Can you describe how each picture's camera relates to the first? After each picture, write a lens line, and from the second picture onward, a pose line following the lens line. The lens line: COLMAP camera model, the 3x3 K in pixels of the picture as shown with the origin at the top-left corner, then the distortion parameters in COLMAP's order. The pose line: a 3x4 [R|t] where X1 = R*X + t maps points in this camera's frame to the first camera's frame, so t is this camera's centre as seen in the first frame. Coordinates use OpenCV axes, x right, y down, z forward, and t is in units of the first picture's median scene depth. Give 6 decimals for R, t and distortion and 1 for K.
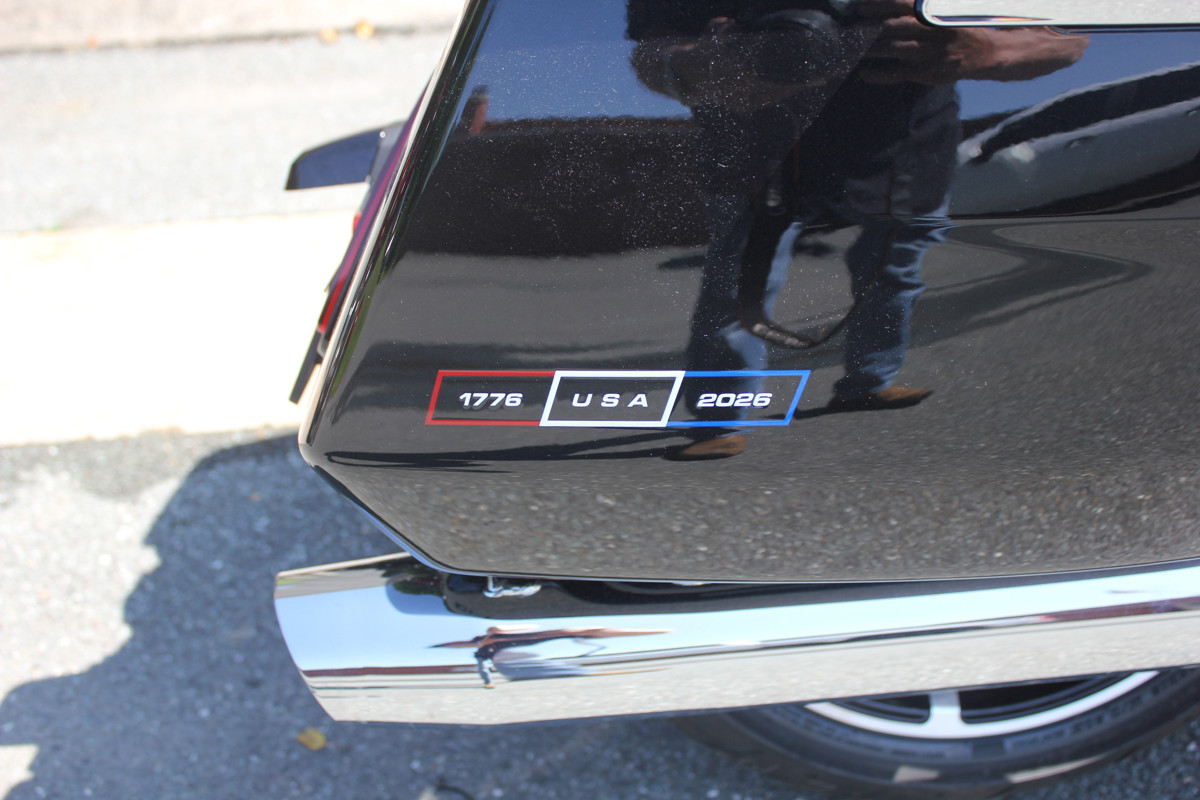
lens RADIAL K [[1264.4, 0, 600.0], [0, 1264.4, 400.0], [0, 0, 1]] dist [-0.127395, 0.168389]
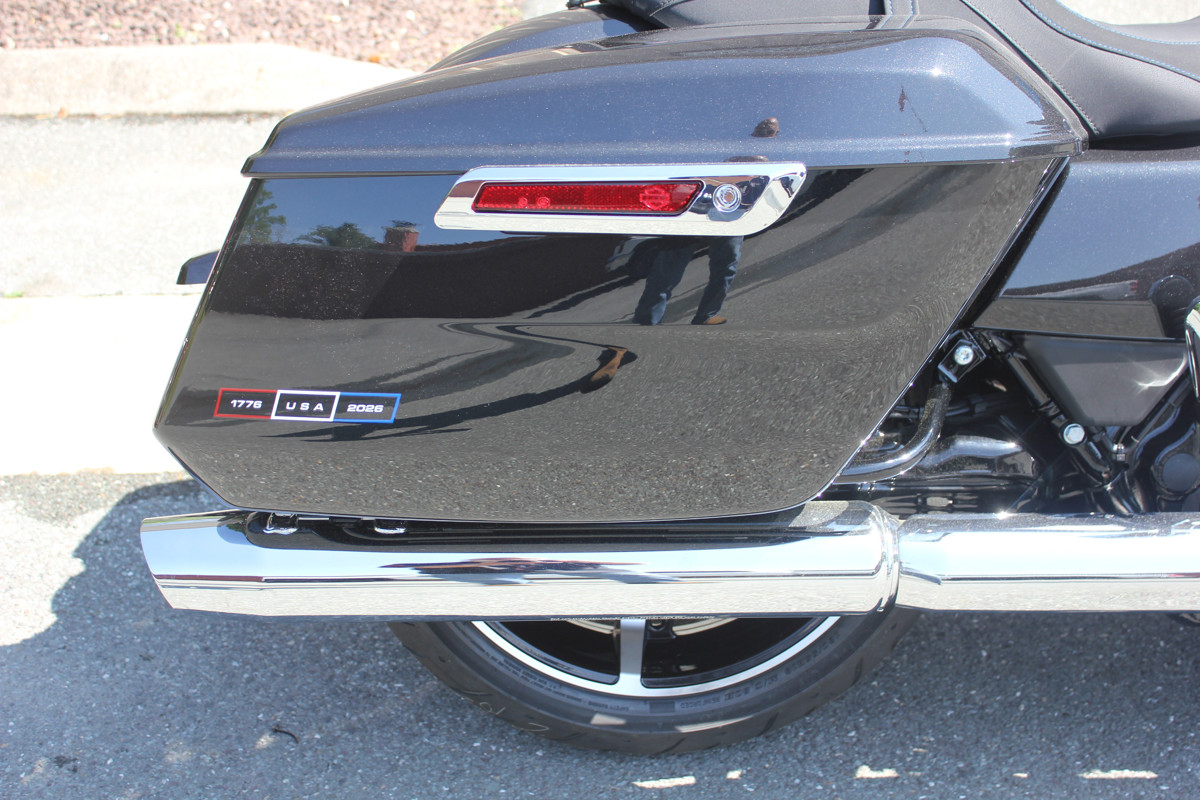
lens RADIAL K [[1570.2, 0, 600.0], [0, 1570.2, 400.0], [0, 0, 1]] dist [-0.115339, 0.268804]
pose [[0.997944, 0.046812, -0.043784, 0.265664], [-0.050187, 0.995574, -0.079462, 0.074553], [0.039871, 0.081496, 0.995876, -0.643738]]
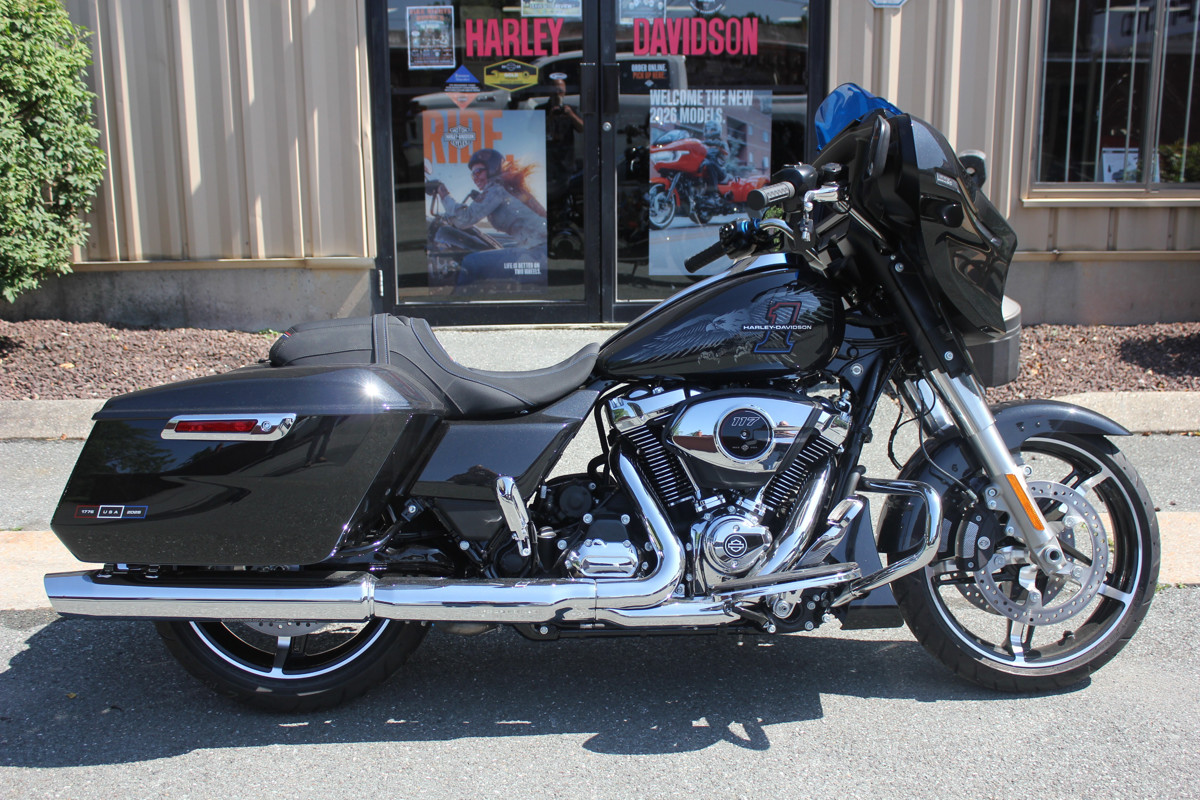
lens RADIAL K [[1264.4, 0, 600.0], [0, 1264.4, 400.0], [0, 0, 1]] dist [-0.127395, 0.168389]
pose [[0.998875, 0.047416, -0.000967, 0.873573], [-0.045175, 0.945075, -0.323718, 0.492761], [-0.014436, 0.323397, 0.946153, -1.716516]]
